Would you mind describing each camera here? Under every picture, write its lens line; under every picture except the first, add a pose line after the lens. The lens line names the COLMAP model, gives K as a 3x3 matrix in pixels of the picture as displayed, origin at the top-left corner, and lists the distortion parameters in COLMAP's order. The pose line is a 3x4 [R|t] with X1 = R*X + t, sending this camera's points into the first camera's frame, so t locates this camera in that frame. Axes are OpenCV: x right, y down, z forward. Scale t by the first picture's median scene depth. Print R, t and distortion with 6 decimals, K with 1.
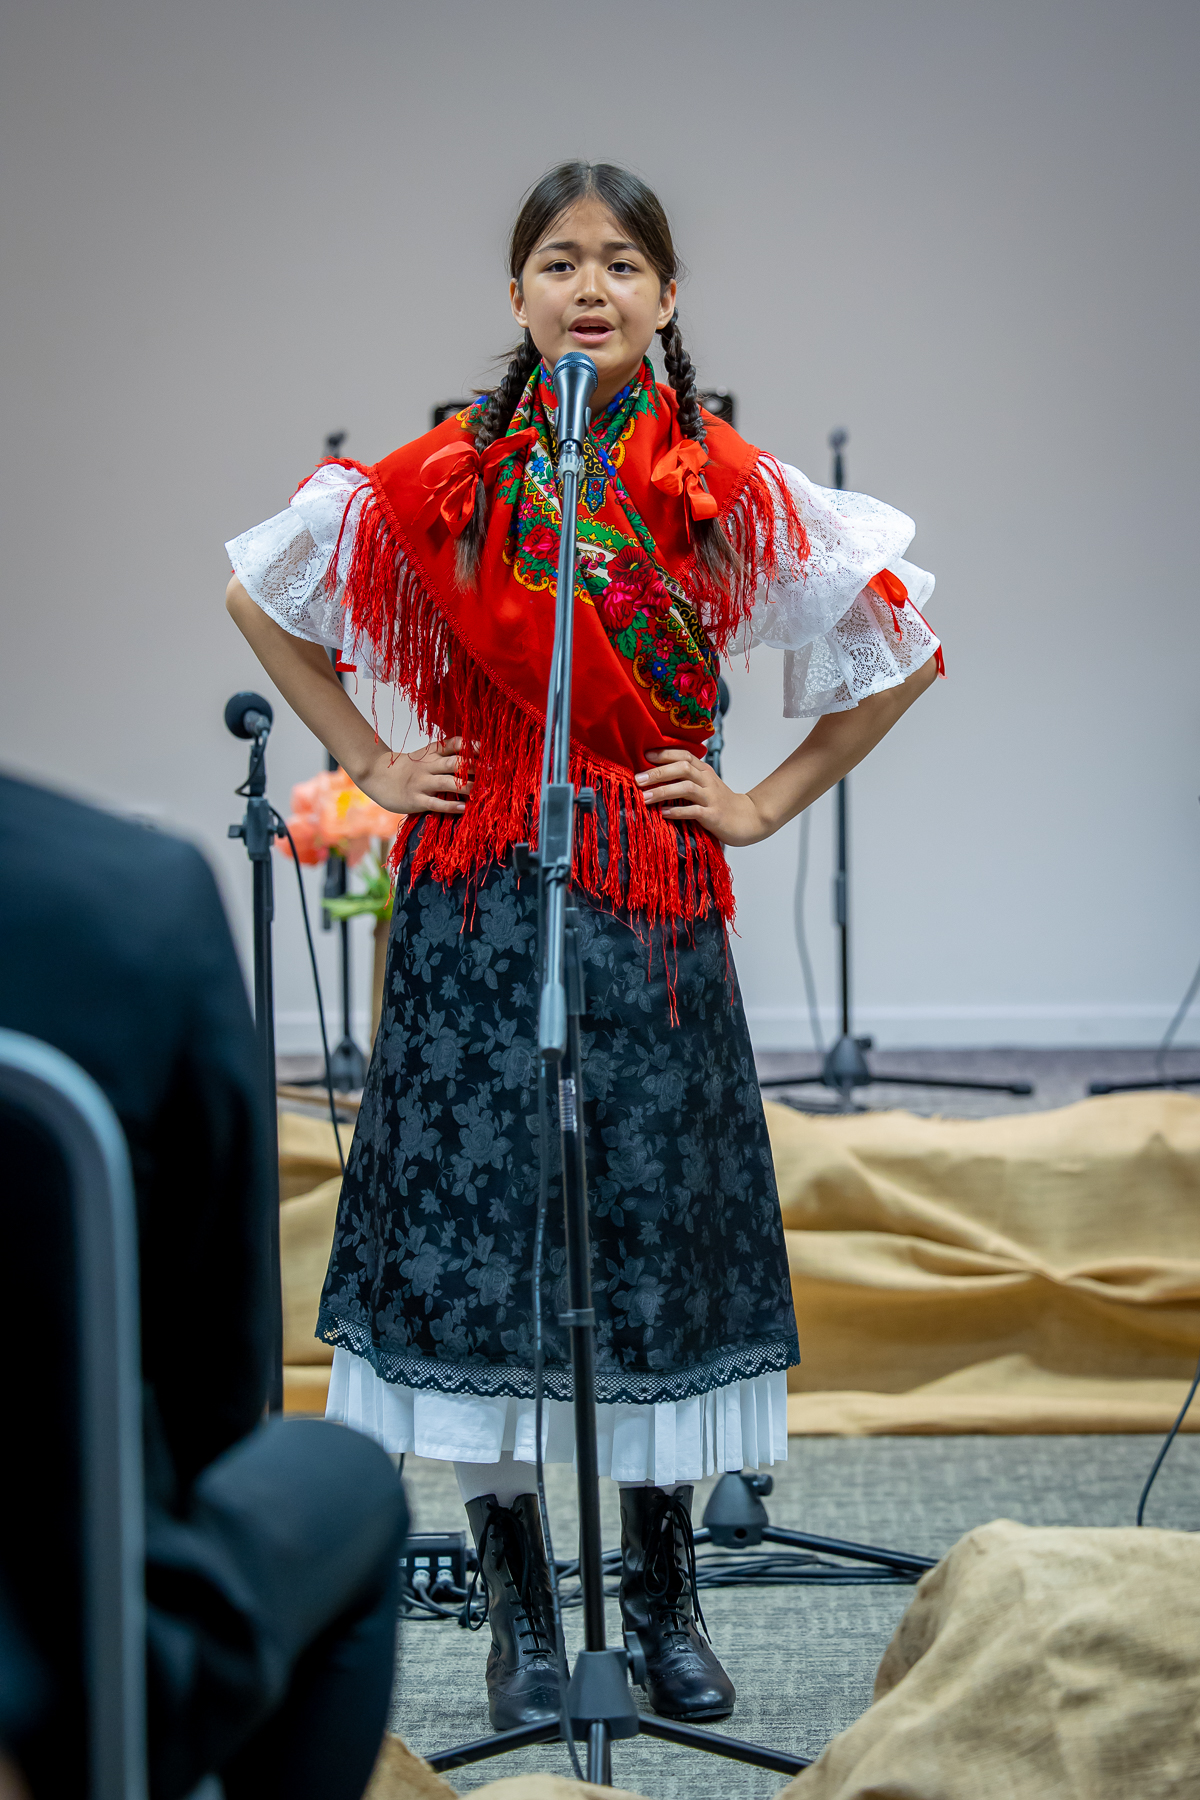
lens RADIAL K [[5349.1, 0, 600.0], [0, 5349.1, 900.0], [0, 0, 1]] dist [-0.188898, -1.993923]
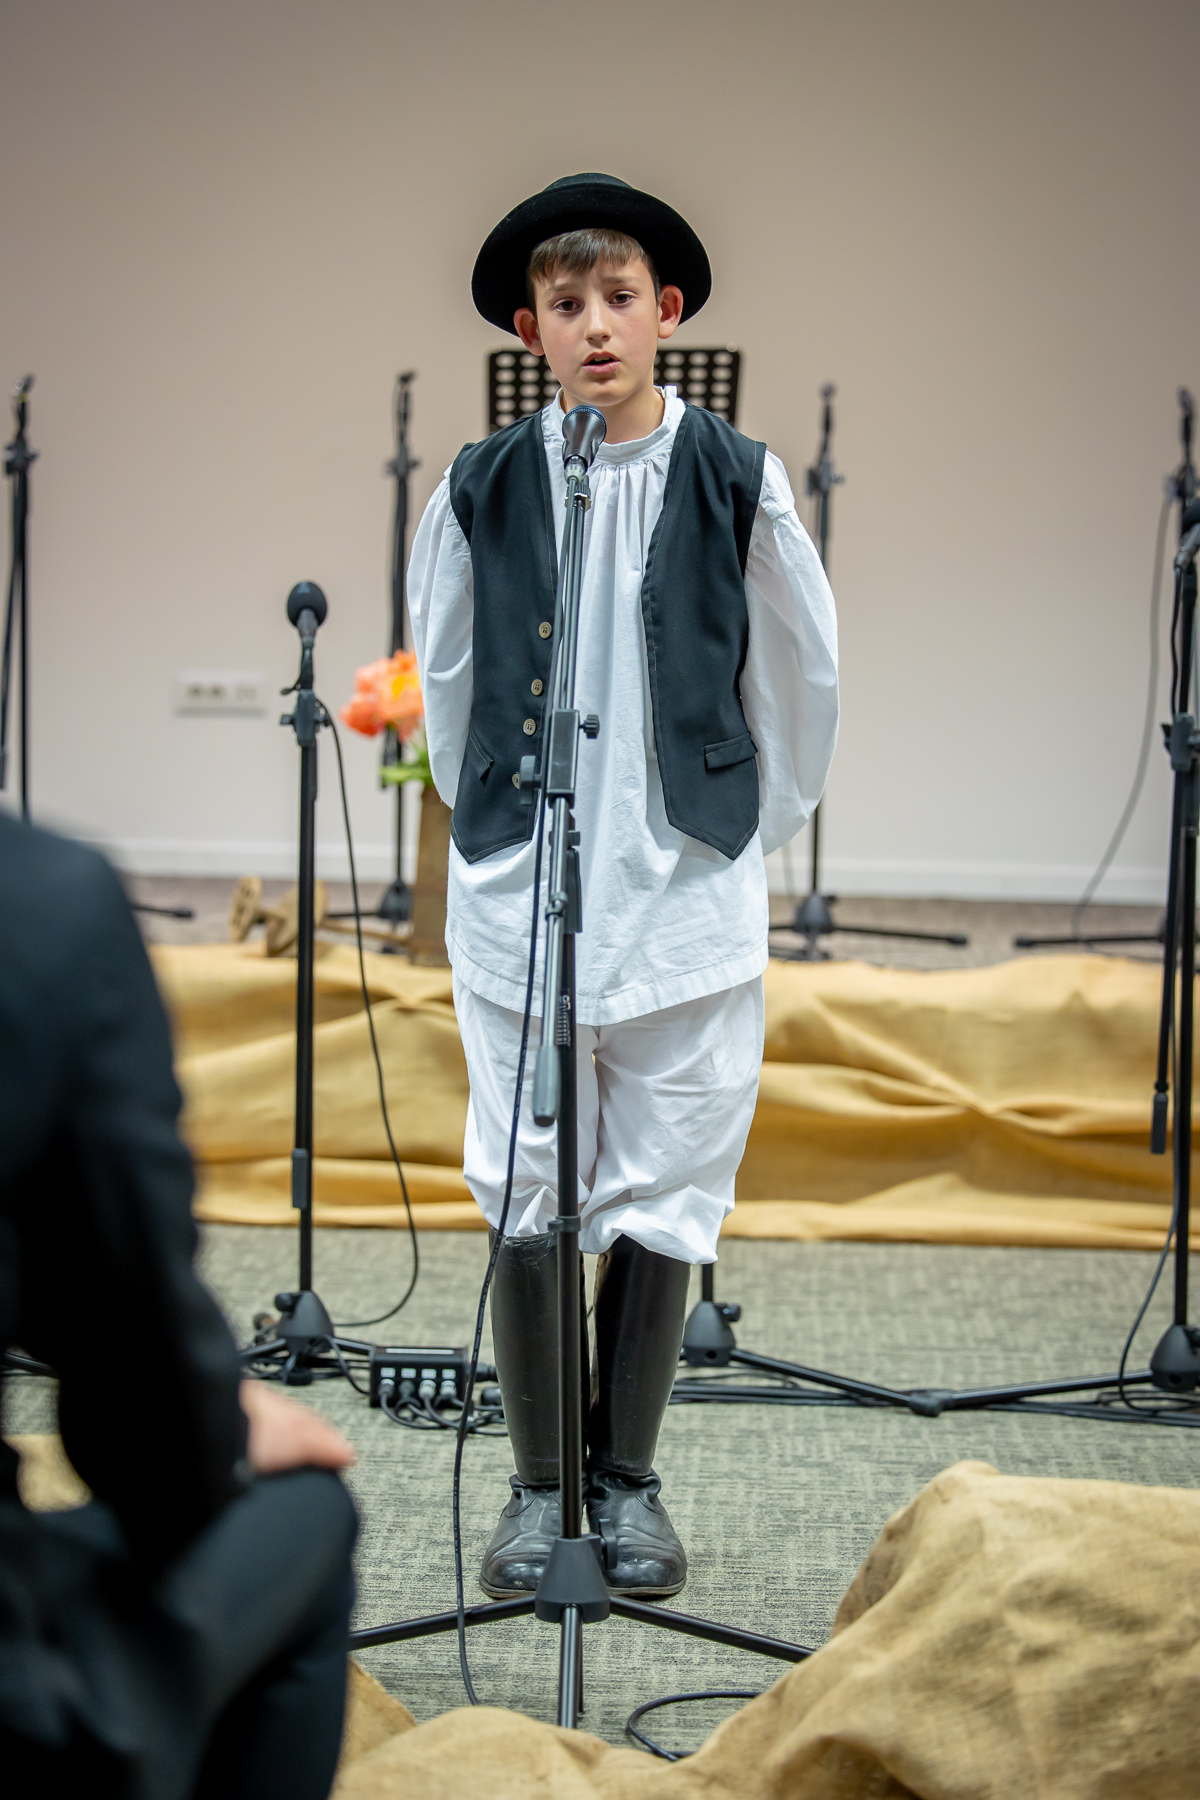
lens RADIAL K [[3574.5, 0, 600.0], [0, 3574.5, 900.0], [0, 0, 1]] dist [-0.035986, -1.376541]
pose [[0.999316, 0.036285, -0.007200, 0.004291], [-0.035814, 0.997715, 0.057296, -0.019645], [0.009263, -0.056999, 0.998331, 0.229624]]
